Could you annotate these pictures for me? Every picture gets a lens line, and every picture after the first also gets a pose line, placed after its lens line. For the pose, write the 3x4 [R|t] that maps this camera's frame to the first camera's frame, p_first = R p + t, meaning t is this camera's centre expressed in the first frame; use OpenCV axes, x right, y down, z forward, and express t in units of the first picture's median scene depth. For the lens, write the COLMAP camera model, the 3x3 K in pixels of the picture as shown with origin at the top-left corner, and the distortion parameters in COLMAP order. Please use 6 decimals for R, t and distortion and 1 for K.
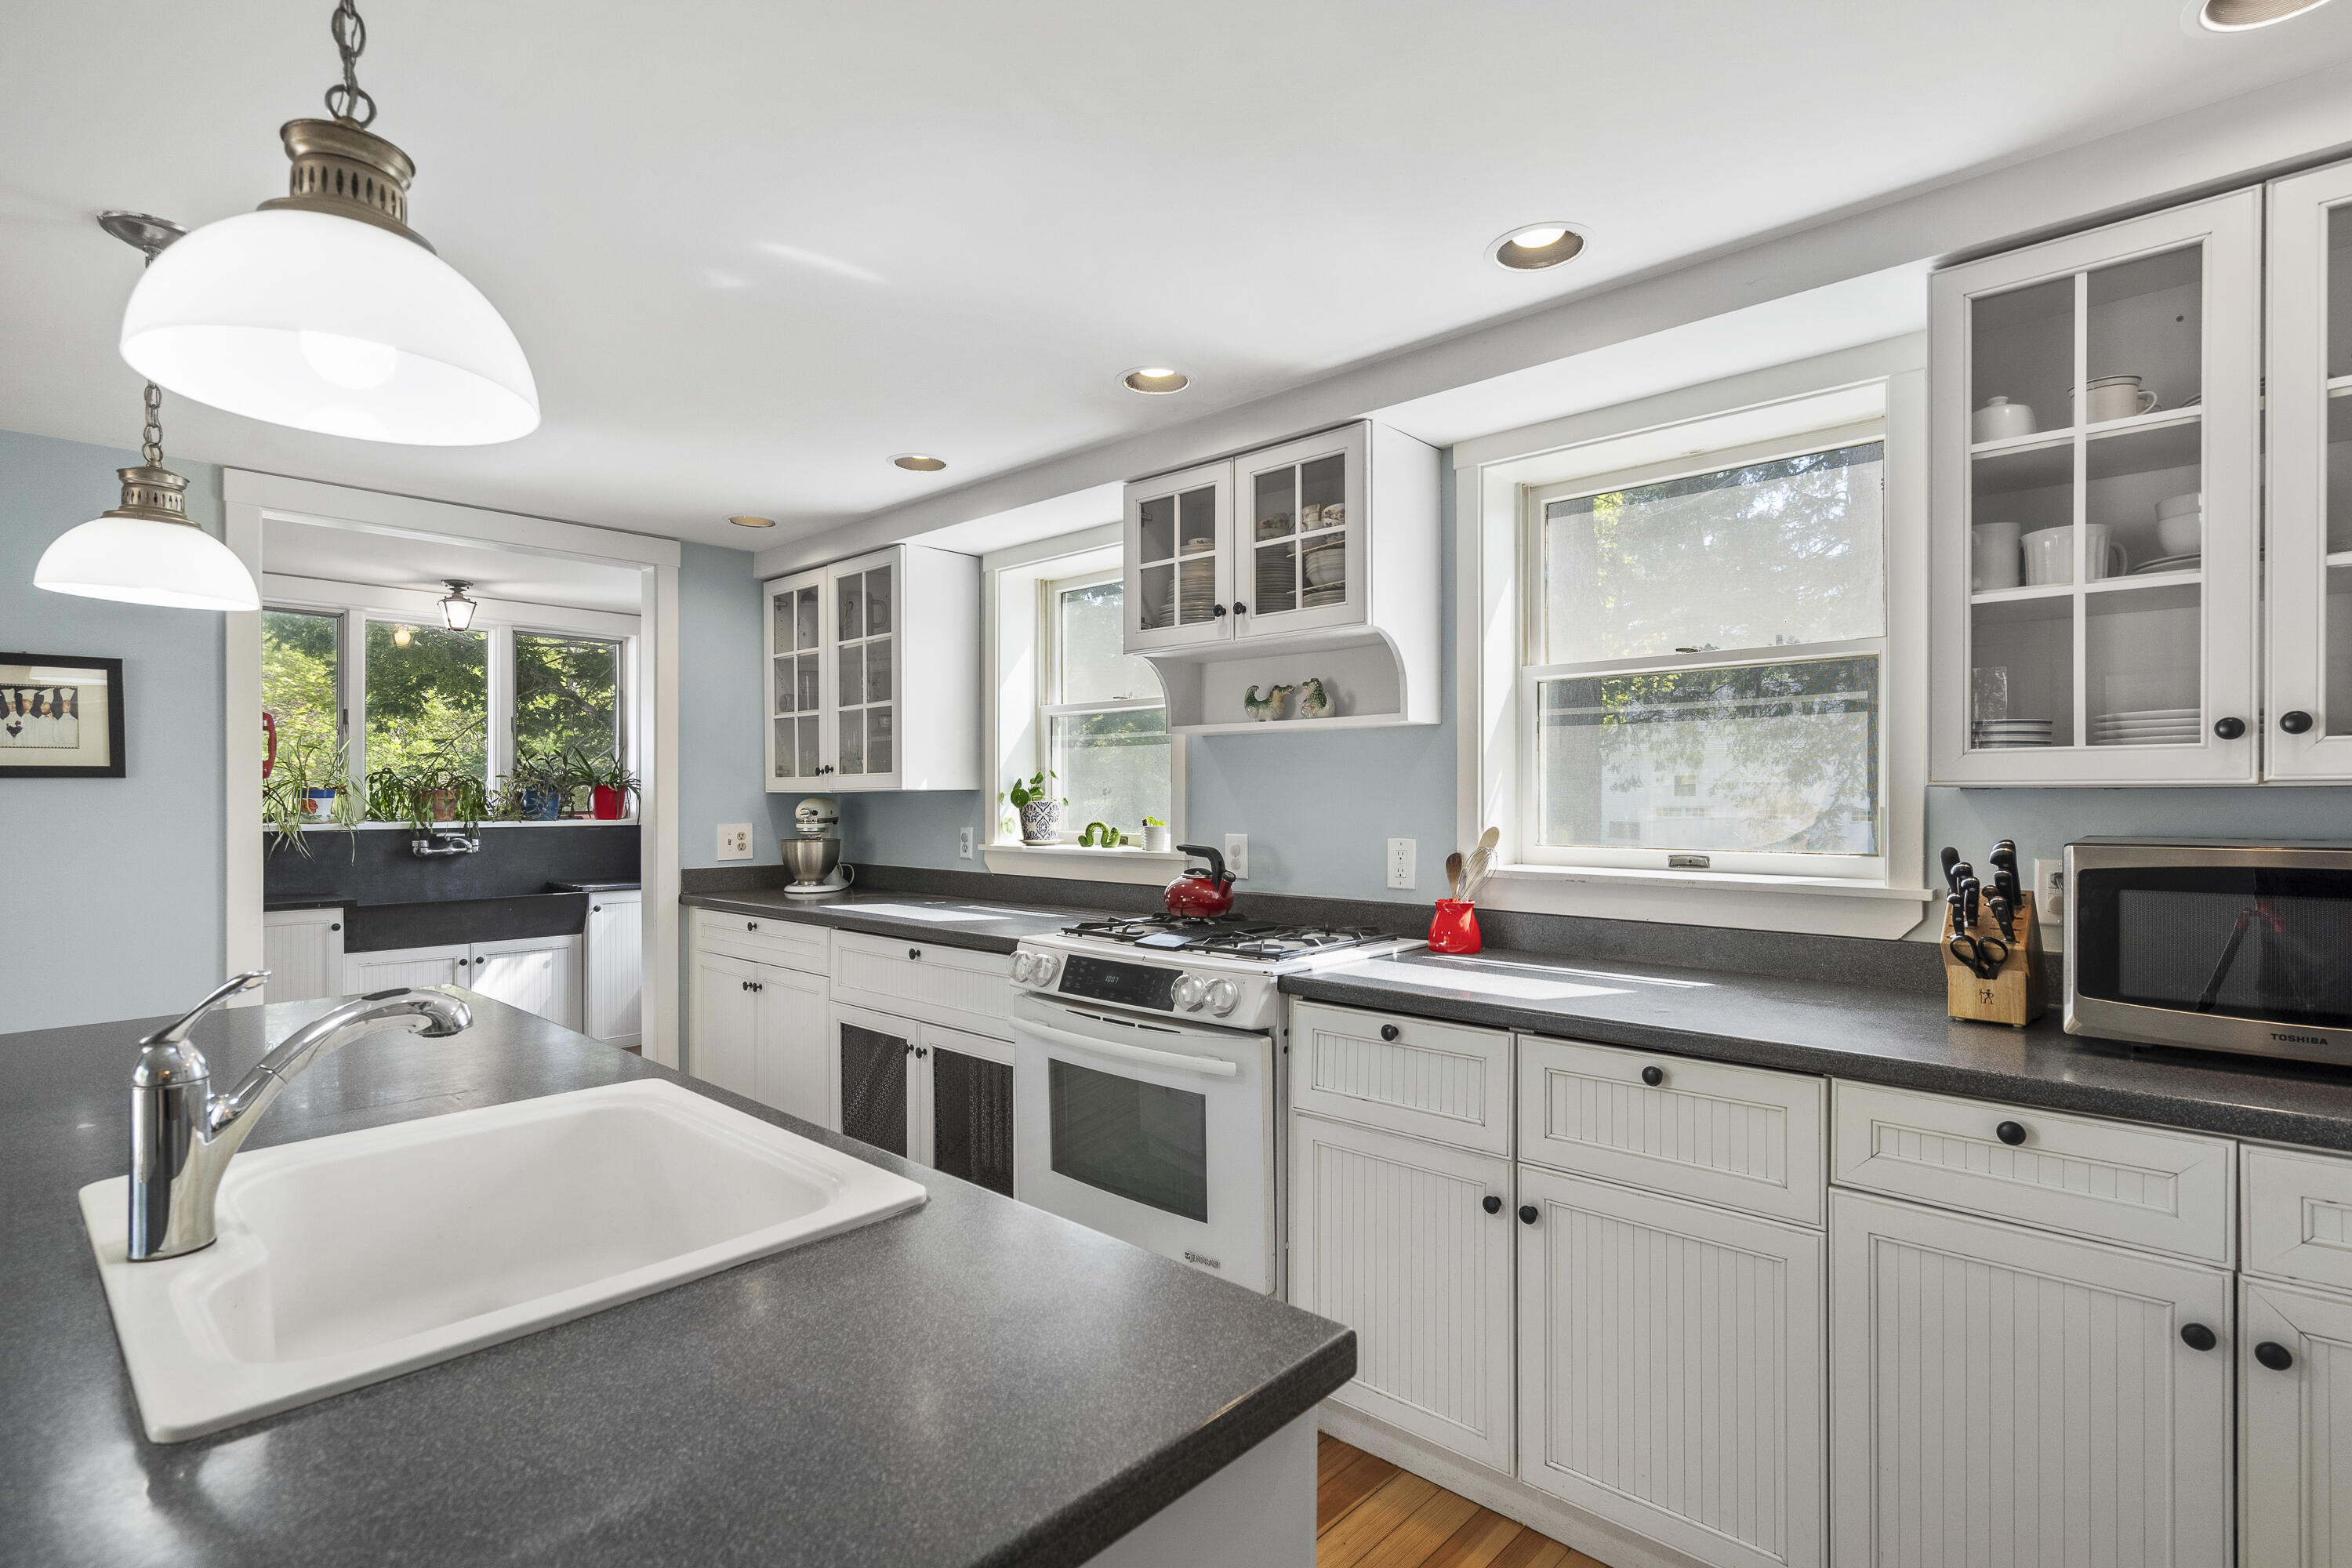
lens RADIAL K [[1112.0, 0, 1148.1], [0, 1112.0, 802.6], [0, 0, 1]] dist [0.010352, -0.000591]
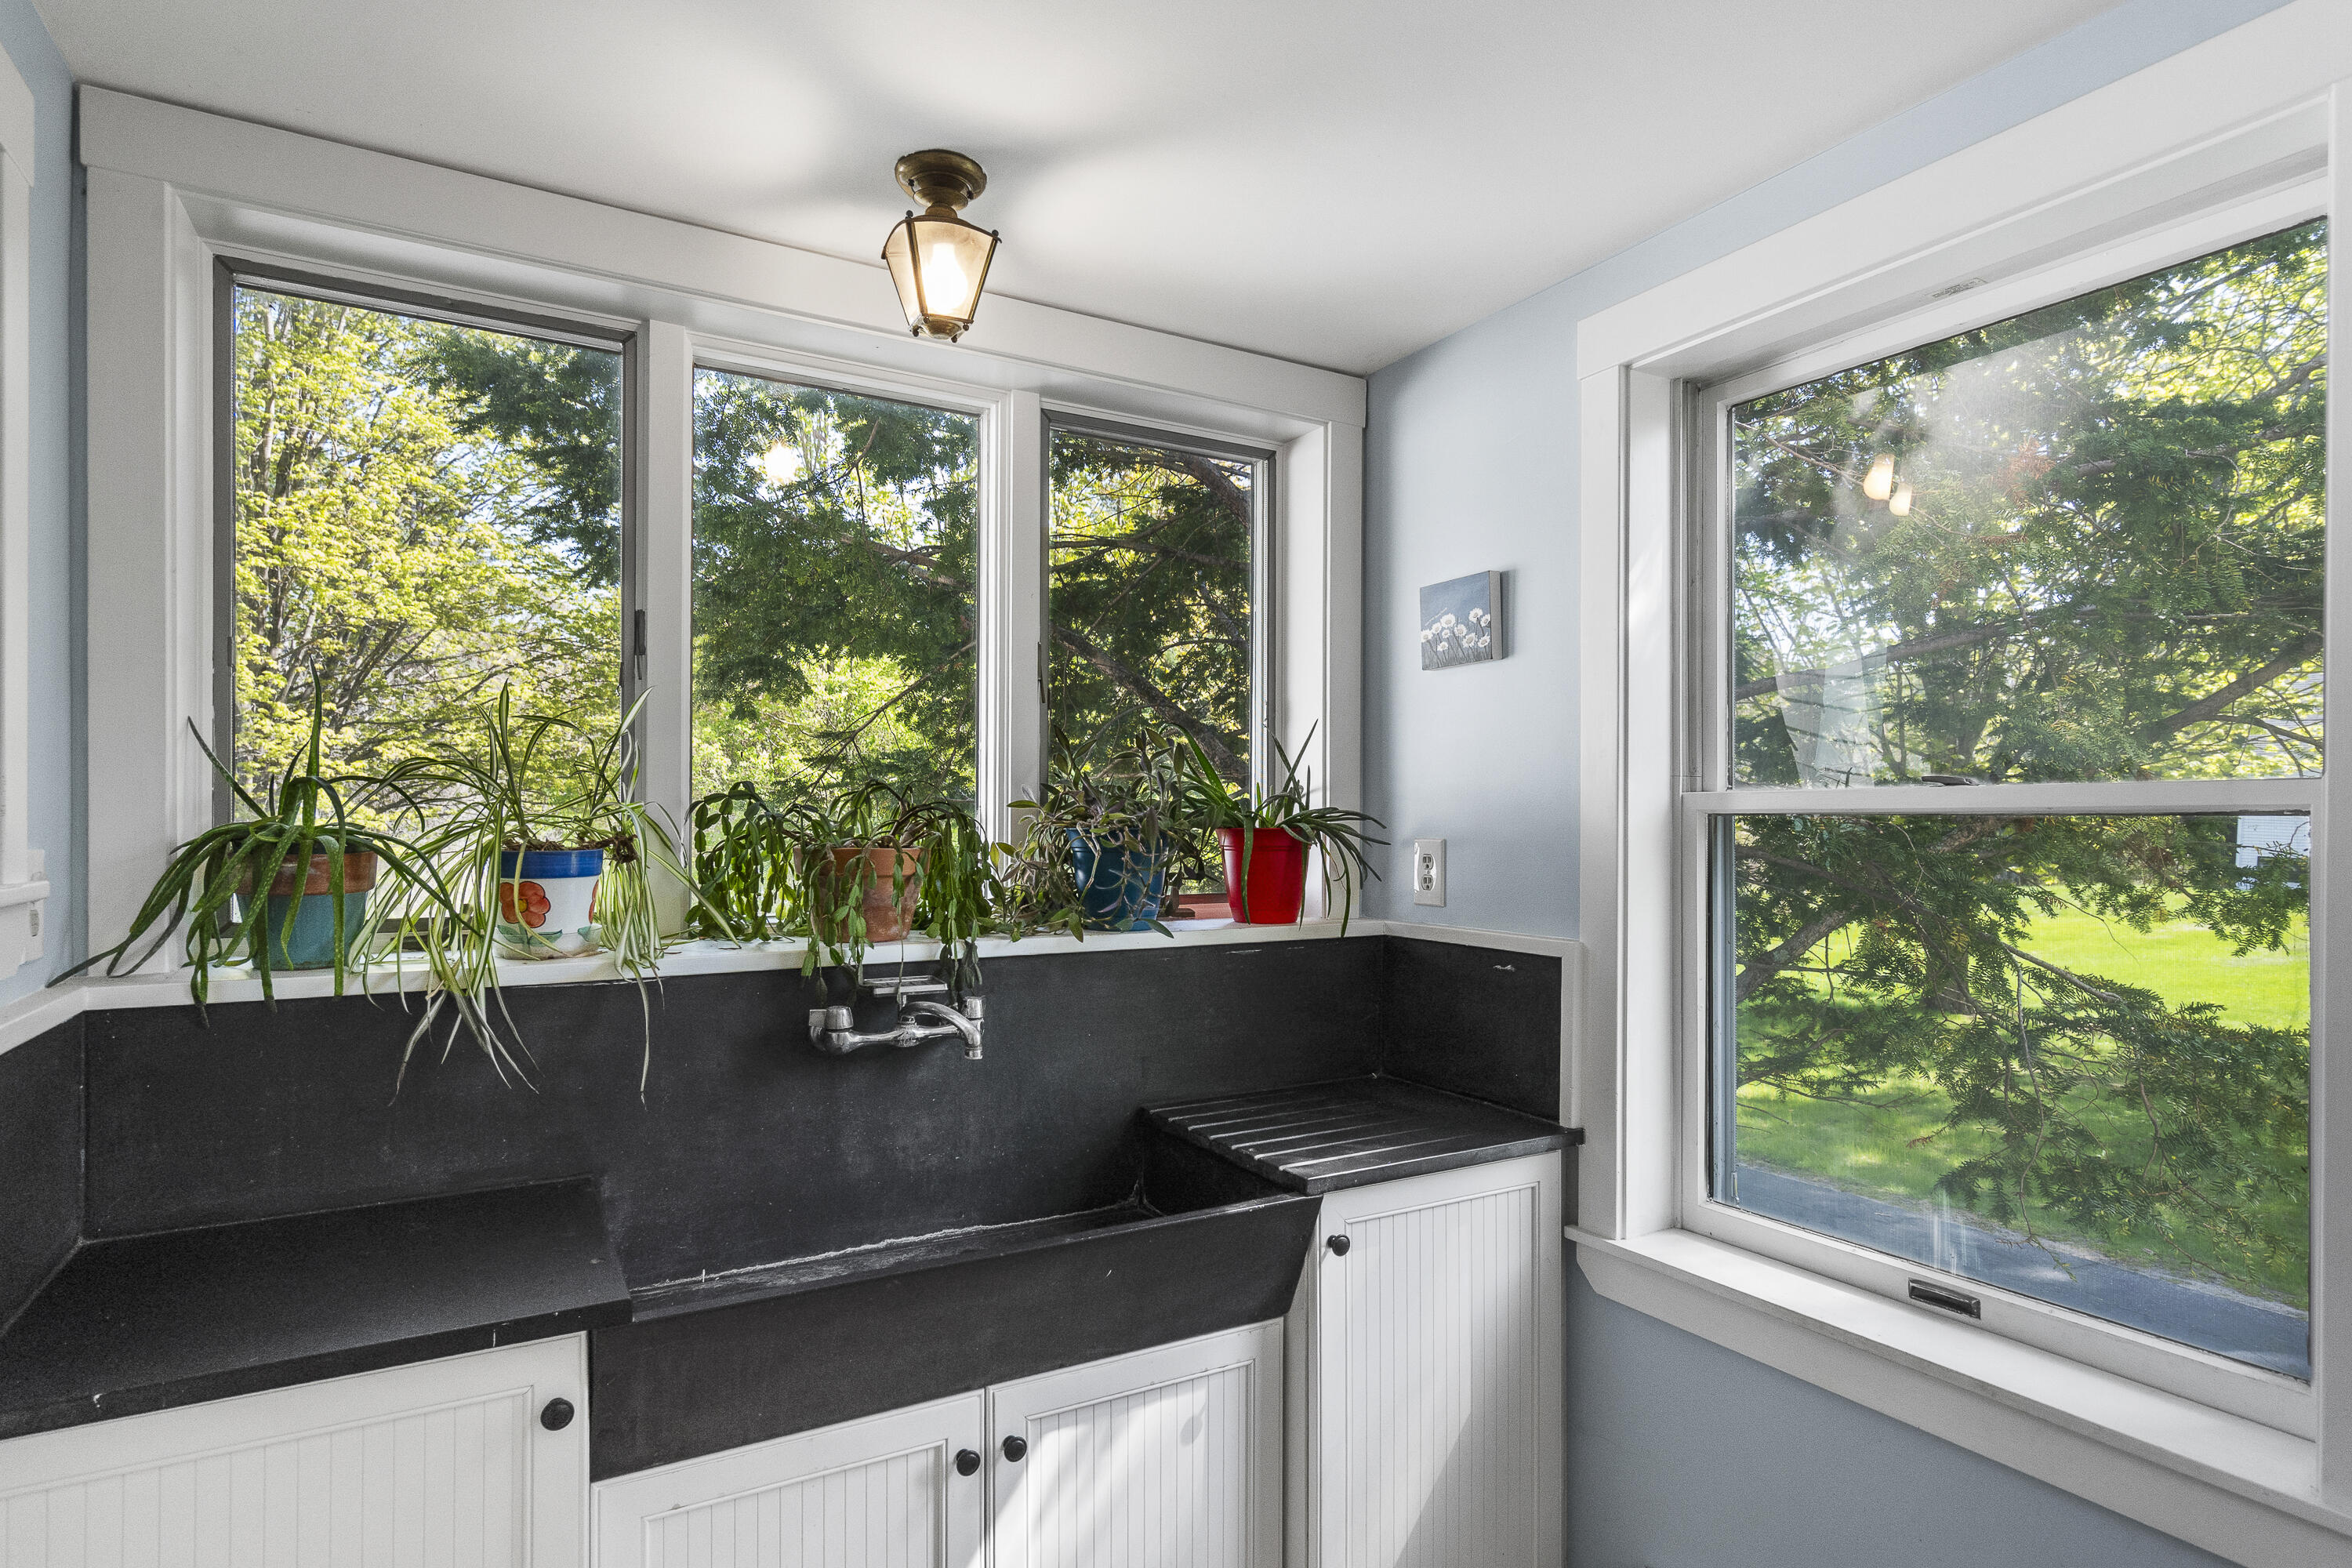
lens RADIAL K [[1202.2, 0, 1138.2], [0, 1202.2, 824.6], [0, 0, 1]] dist [0.006048, 0.001122]
pose [[0.958380, 0.005057, -0.285452, -0.620719], [-0.004923, 0.999987, 0.001186, -0.025247], [0.285454, 0.000269, 0.958392, 0.919674]]
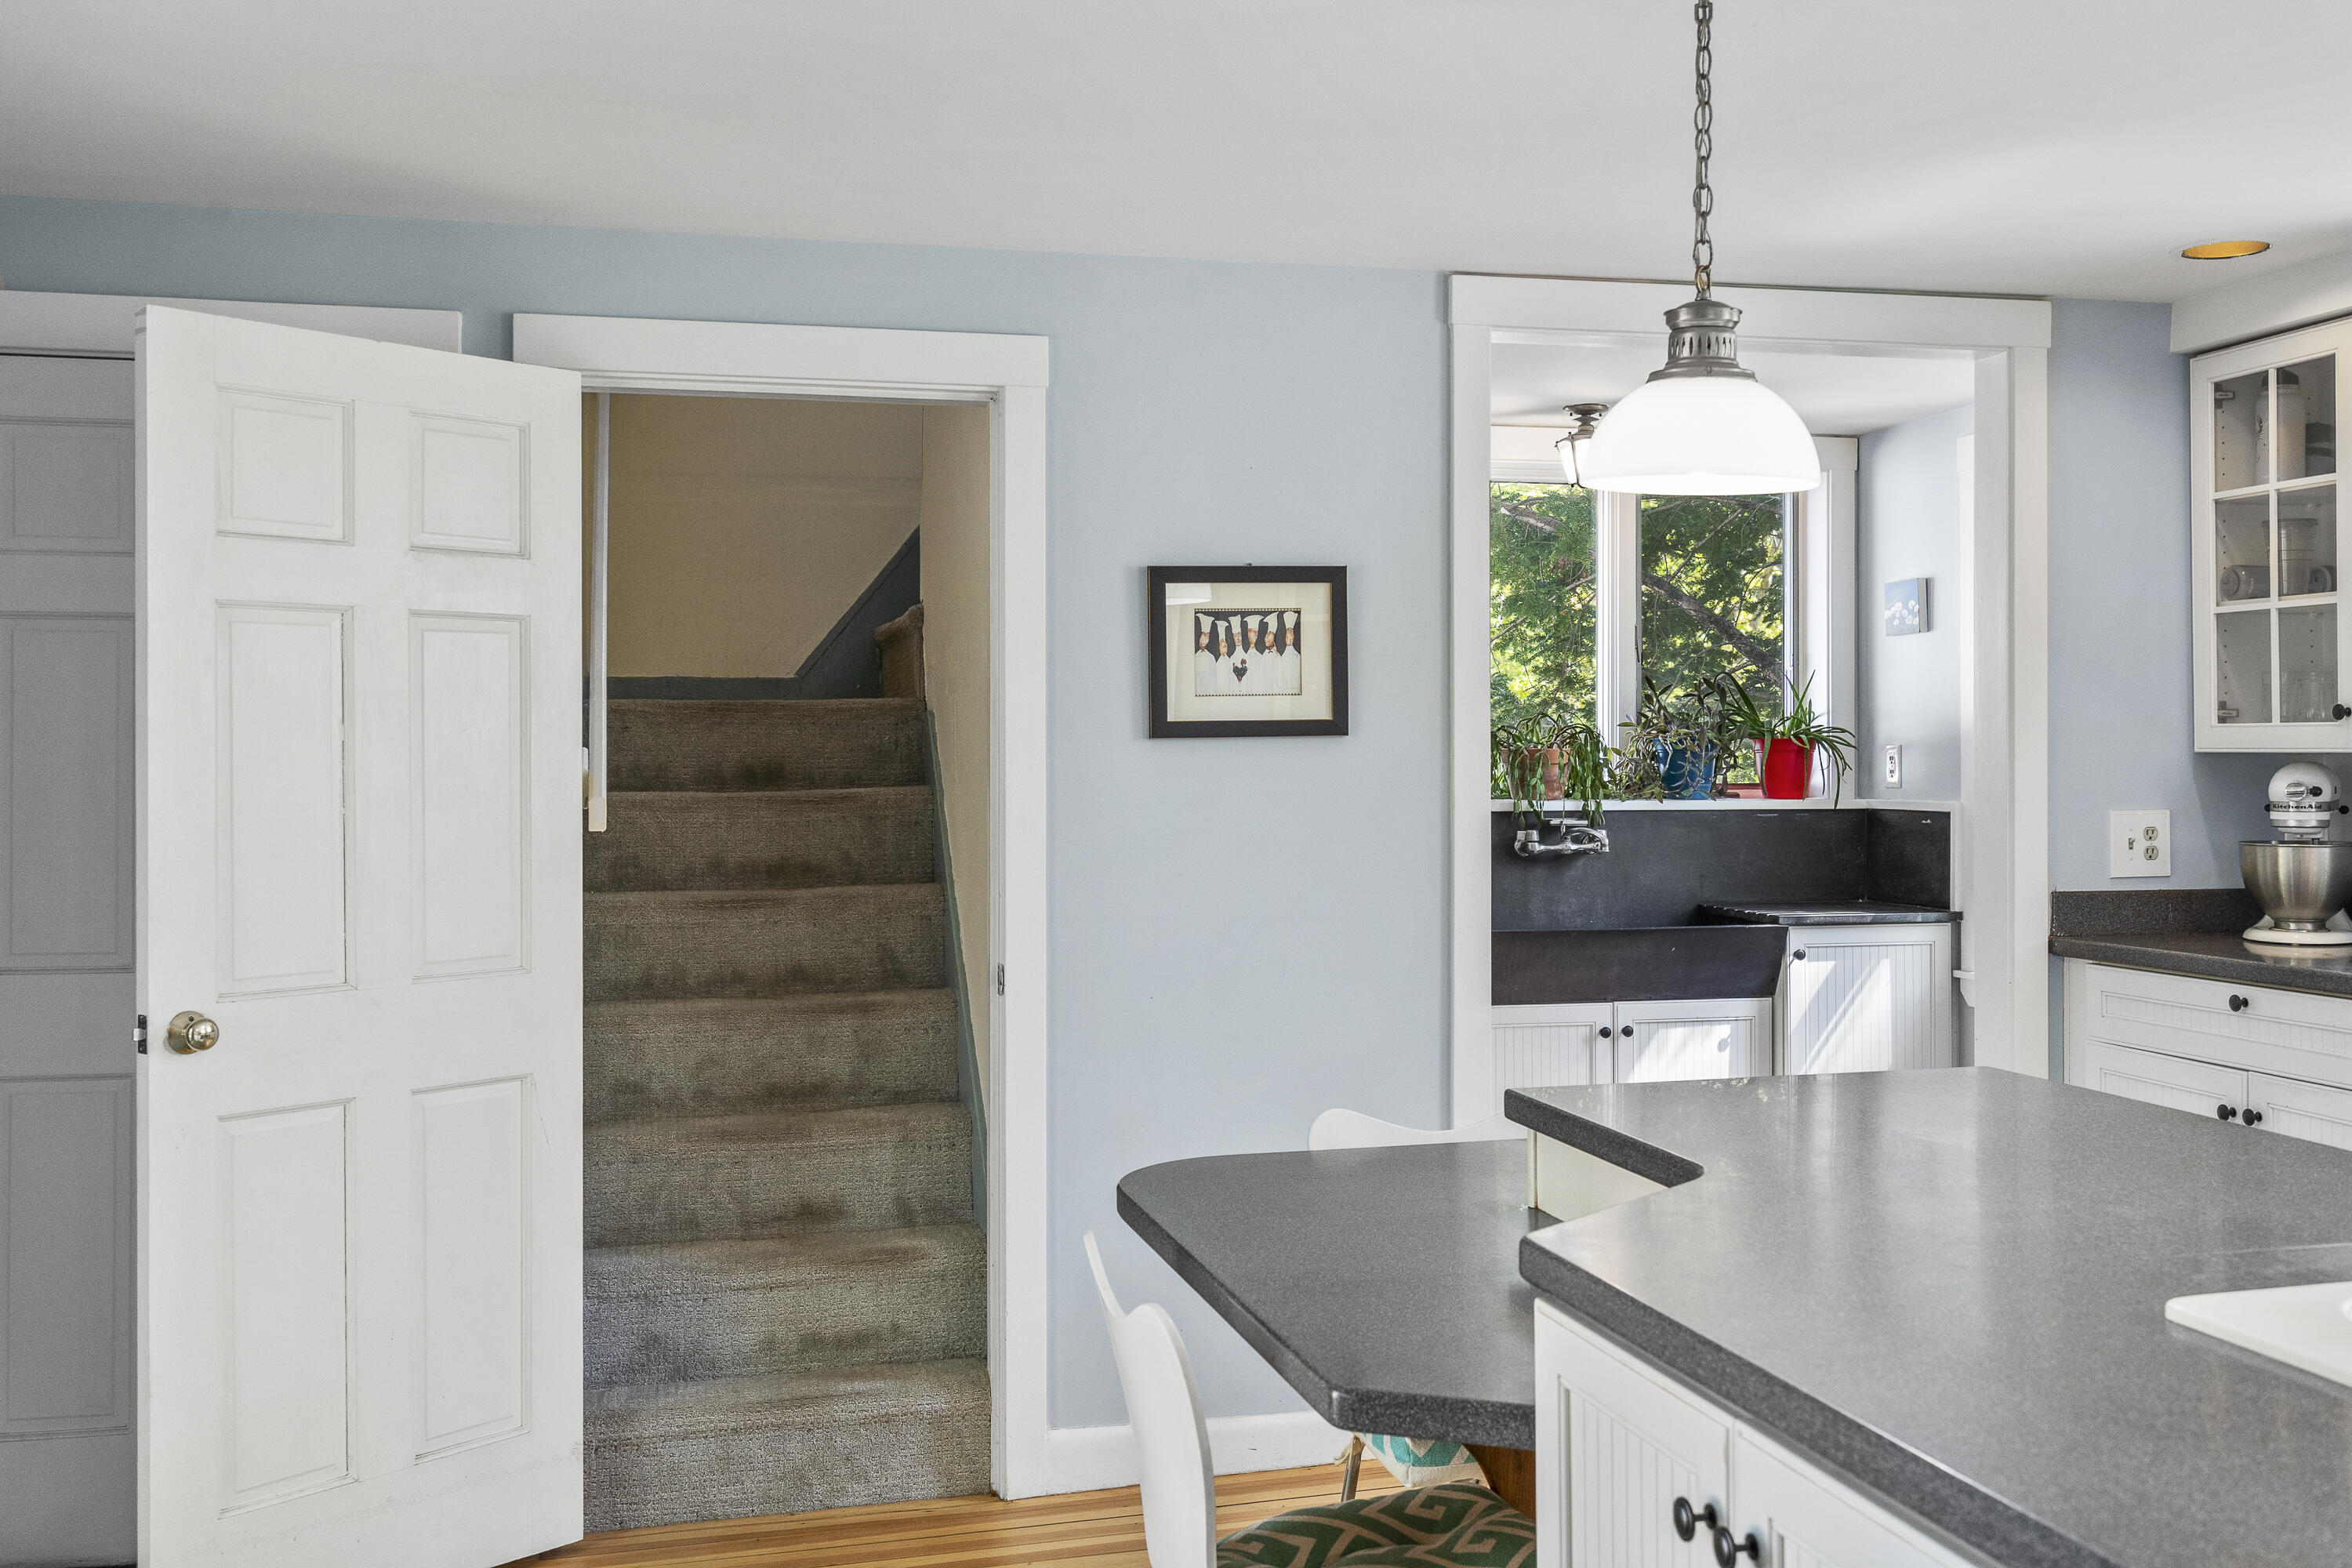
lens RADIAL K [[2205.5, 0, 1180.9], [0, 2205.5, 743.0], [0, 0, 1]] dist [0.000430, 0.000000]
pose [[0.842210, -0.004519, -0.539130, -0.206849], [-0.000412, 0.999959, -0.009026, -0.004271], [0.539149, 0.007824, 0.842174, -0.169850]]
